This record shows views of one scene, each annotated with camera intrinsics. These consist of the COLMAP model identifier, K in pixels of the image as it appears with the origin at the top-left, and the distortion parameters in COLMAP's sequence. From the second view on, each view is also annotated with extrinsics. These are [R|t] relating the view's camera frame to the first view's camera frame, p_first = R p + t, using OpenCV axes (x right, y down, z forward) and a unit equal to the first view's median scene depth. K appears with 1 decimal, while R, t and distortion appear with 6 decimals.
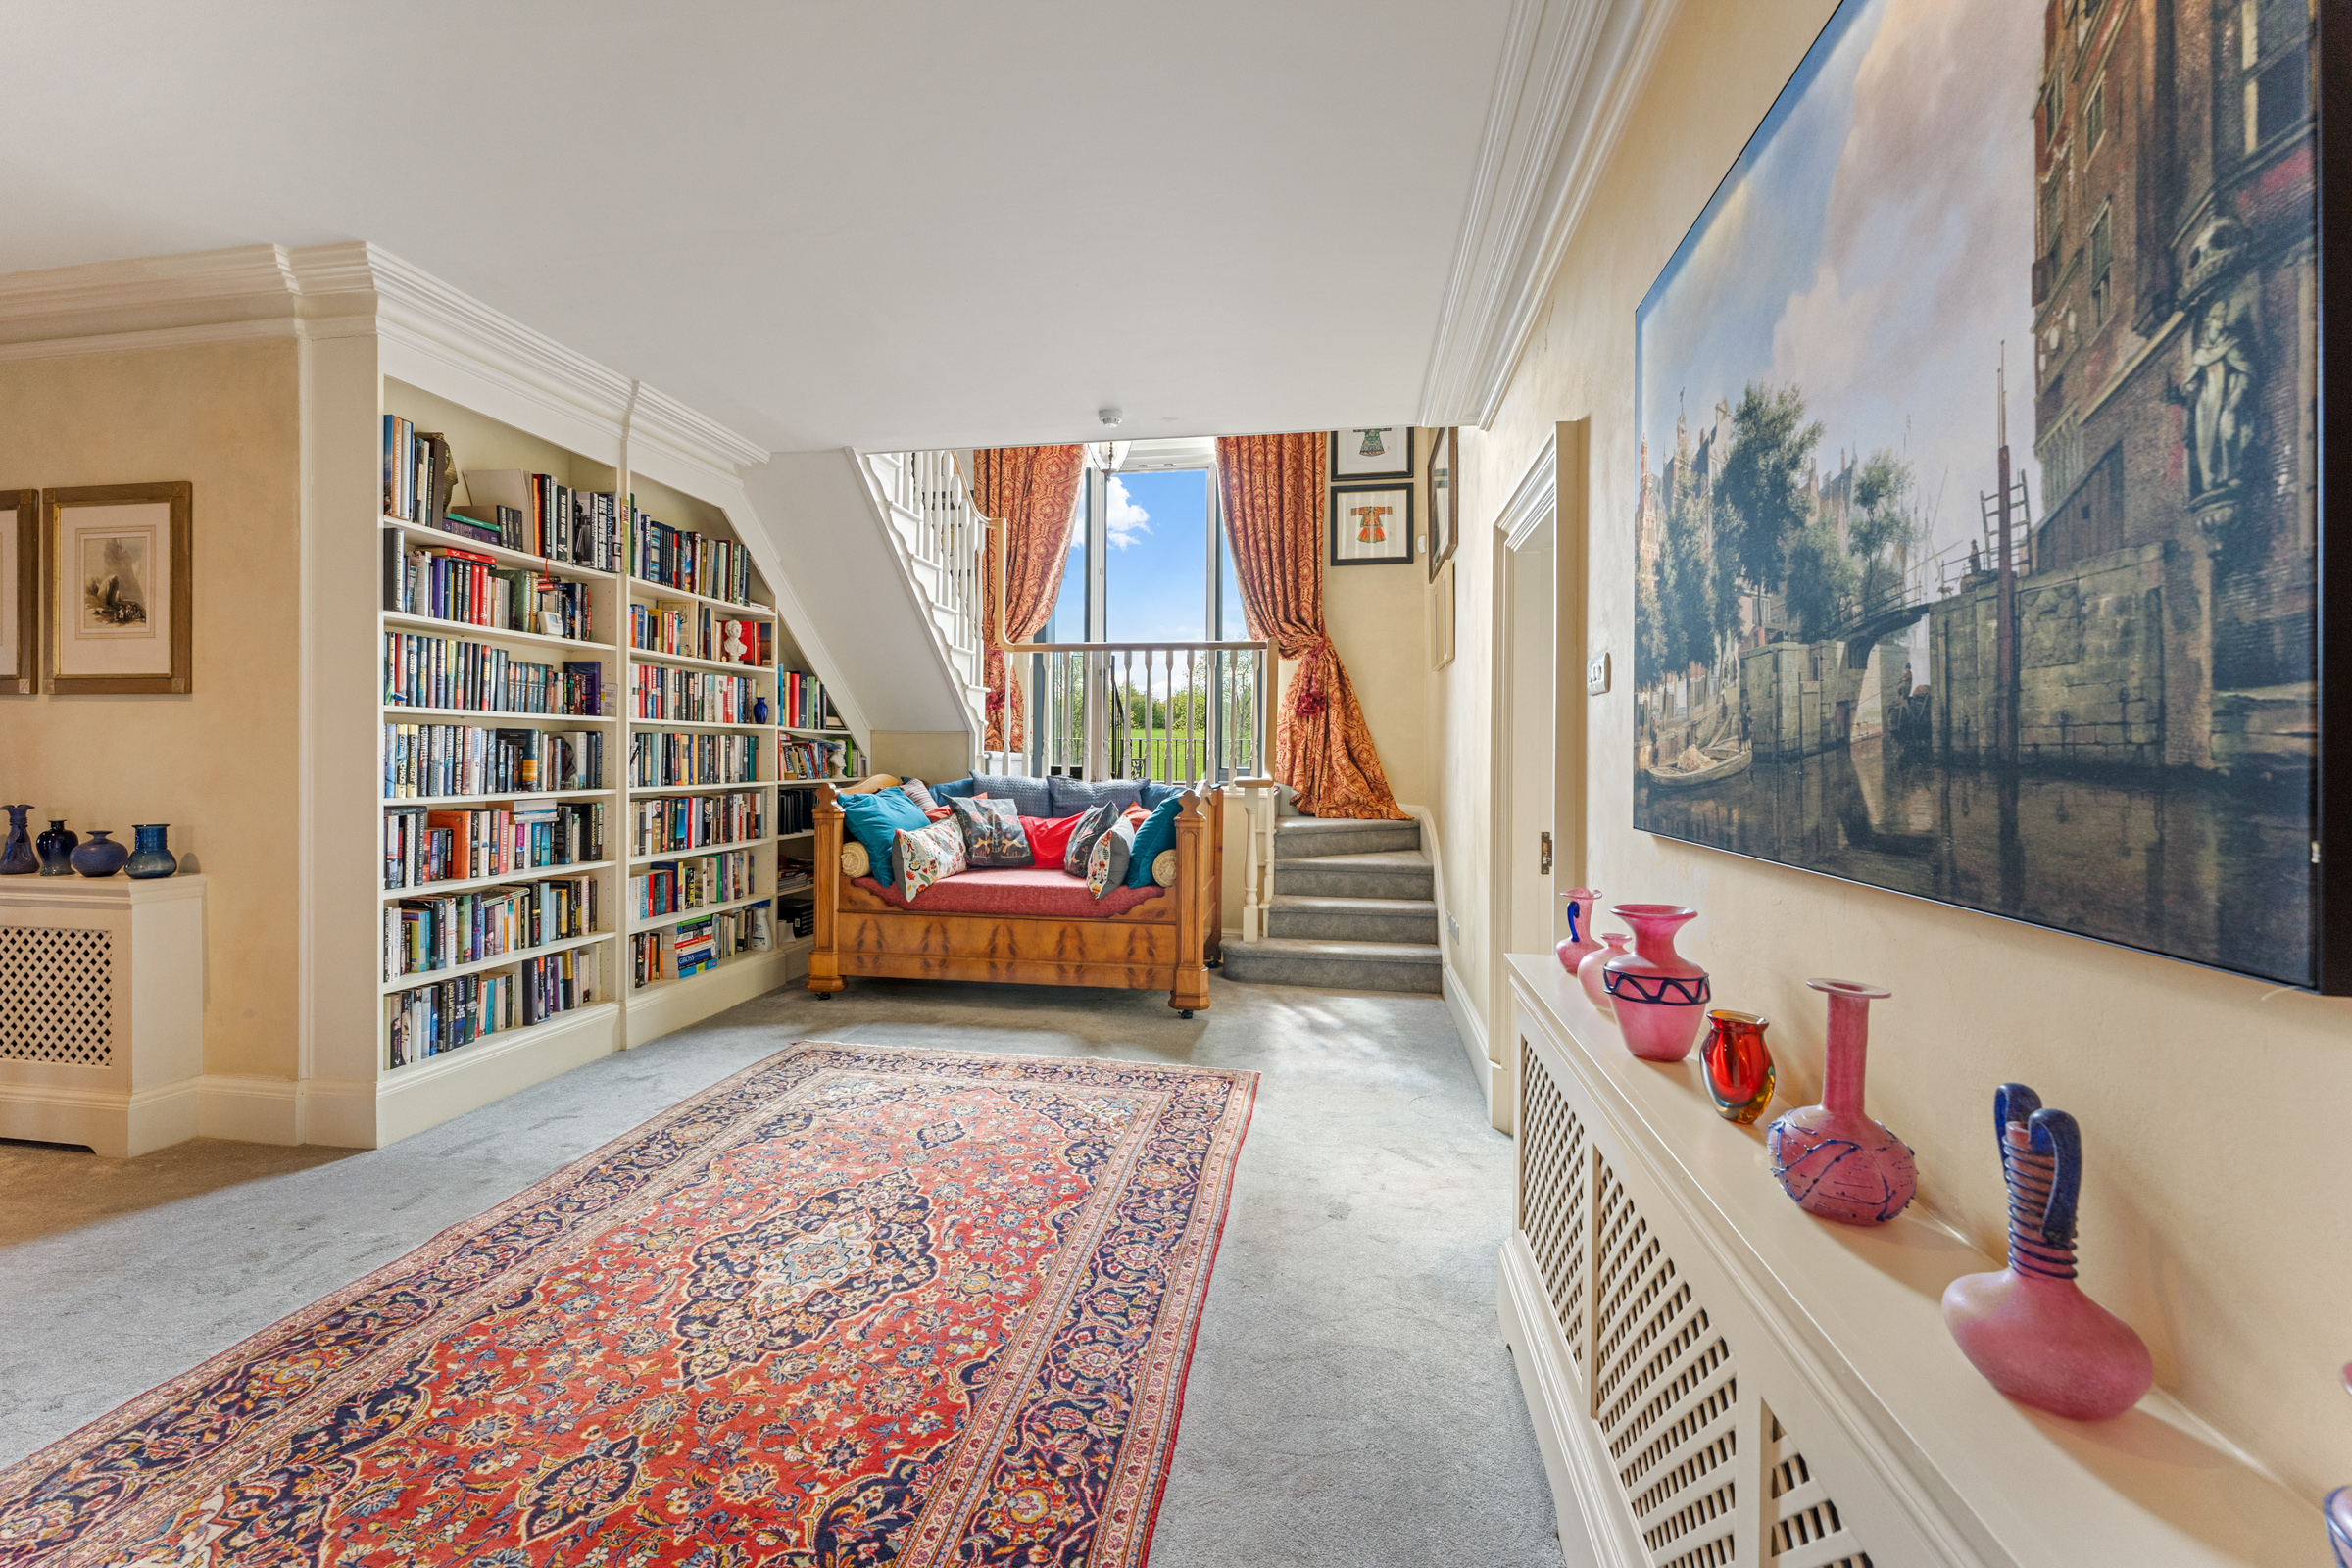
lens RADIAL K [[939.8, 0, 1176.8], [0, 939.8, 767.4], [0, 0, 1]] dist [0.000233, 0.000043]
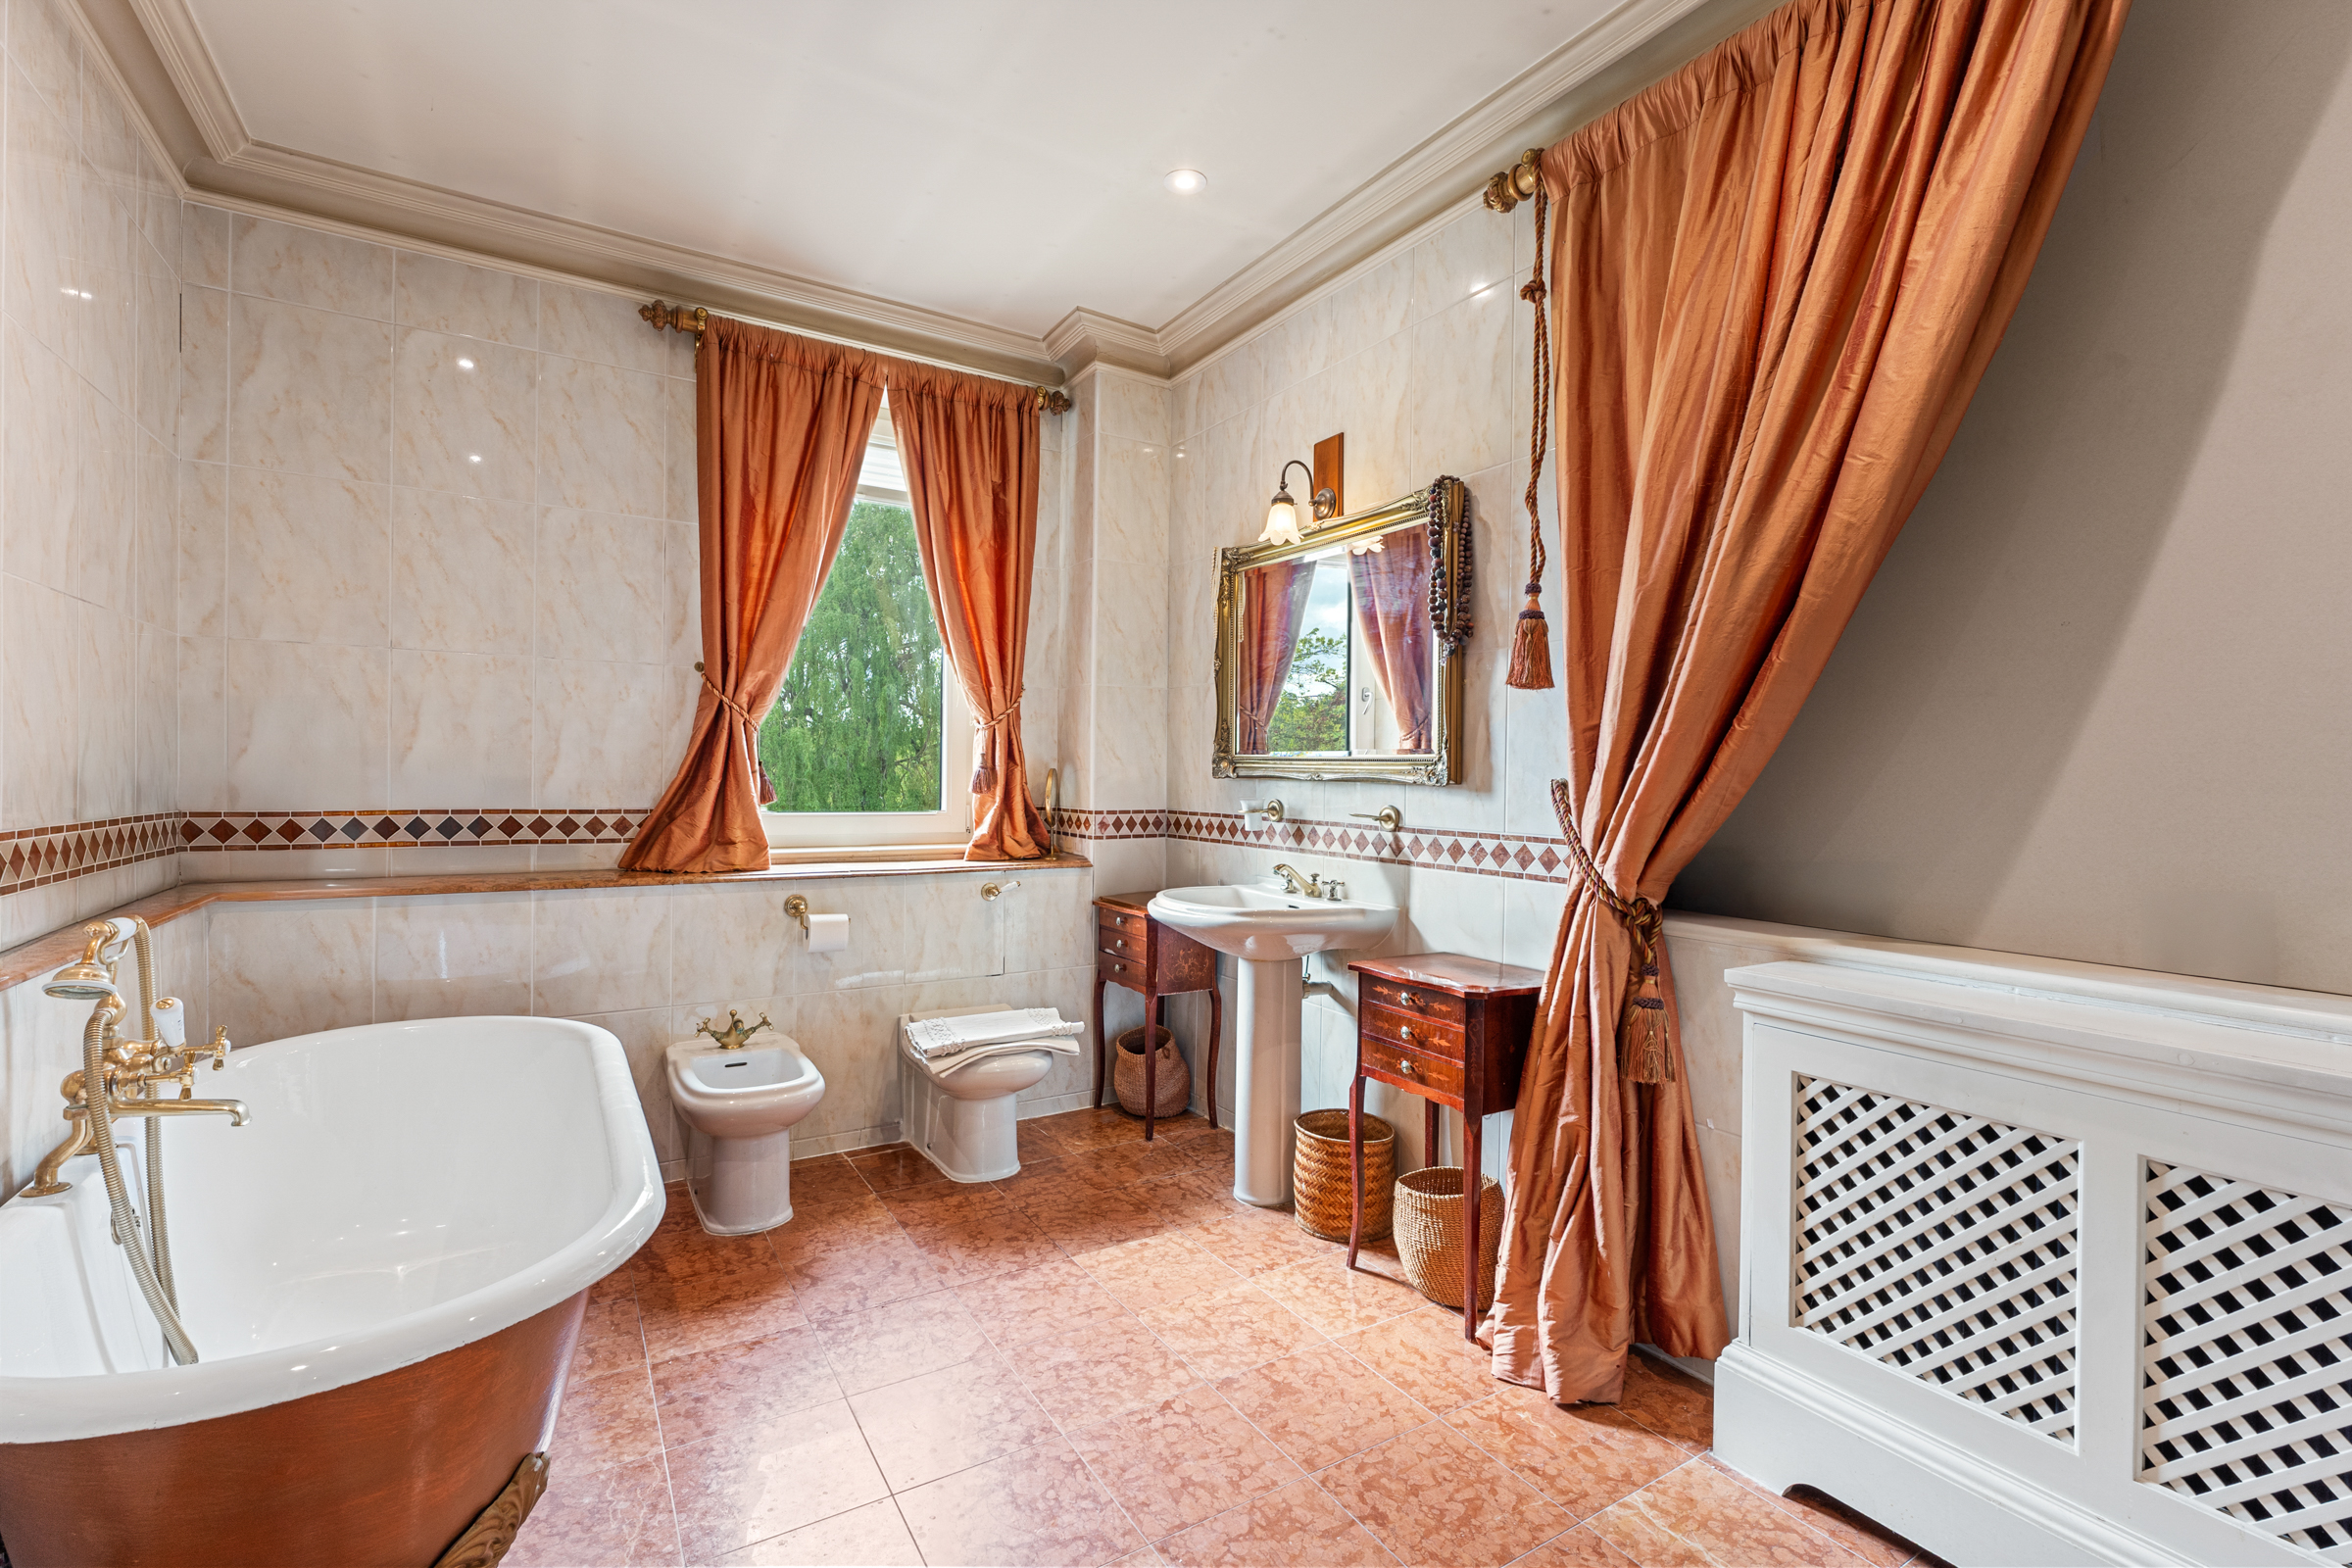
lens RADIAL K [[1052.1, 0, 1176.8], [0, 1052.1, 780.5], [0, 0, 1]] dist [0.000099, 0.000005]
pose [[0.661139, 0.004932, -0.750247, -1.038428], [-0.010519, 0.999941, -0.002696, 0.010036], [0.750190, 0.009675, 0.661152, 0.353374]]
